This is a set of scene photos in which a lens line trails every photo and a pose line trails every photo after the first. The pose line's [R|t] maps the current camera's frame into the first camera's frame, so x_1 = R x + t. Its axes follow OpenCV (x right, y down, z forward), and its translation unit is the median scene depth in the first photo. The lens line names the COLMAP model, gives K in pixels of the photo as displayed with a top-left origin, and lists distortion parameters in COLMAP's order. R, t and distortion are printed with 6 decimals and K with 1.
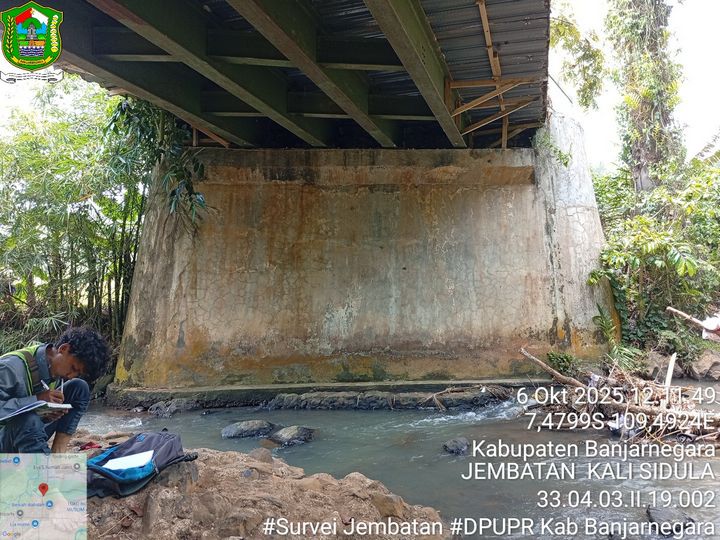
lens RADIAL K [[554.3, 0, 358.5], [0, 554.3, 268.1], [0, 0, 1]] dist [0.114538, -0.240201]
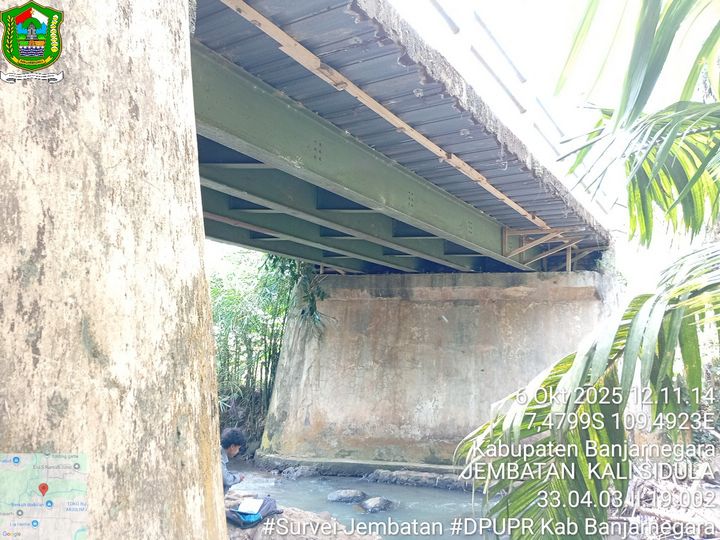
lens RADIAL K [[554.3, 0, 358.5], [0, 554.3, 268.1], [0, 0, 1]] dist [0.114538, -0.240201]
pose [[0.964826, -0.008914, -0.262738, 0.148791], [-0.018603, 0.994605, -0.102058, -0.094641], [0.262230, 0.103355, 0.959454, -0.269673]]
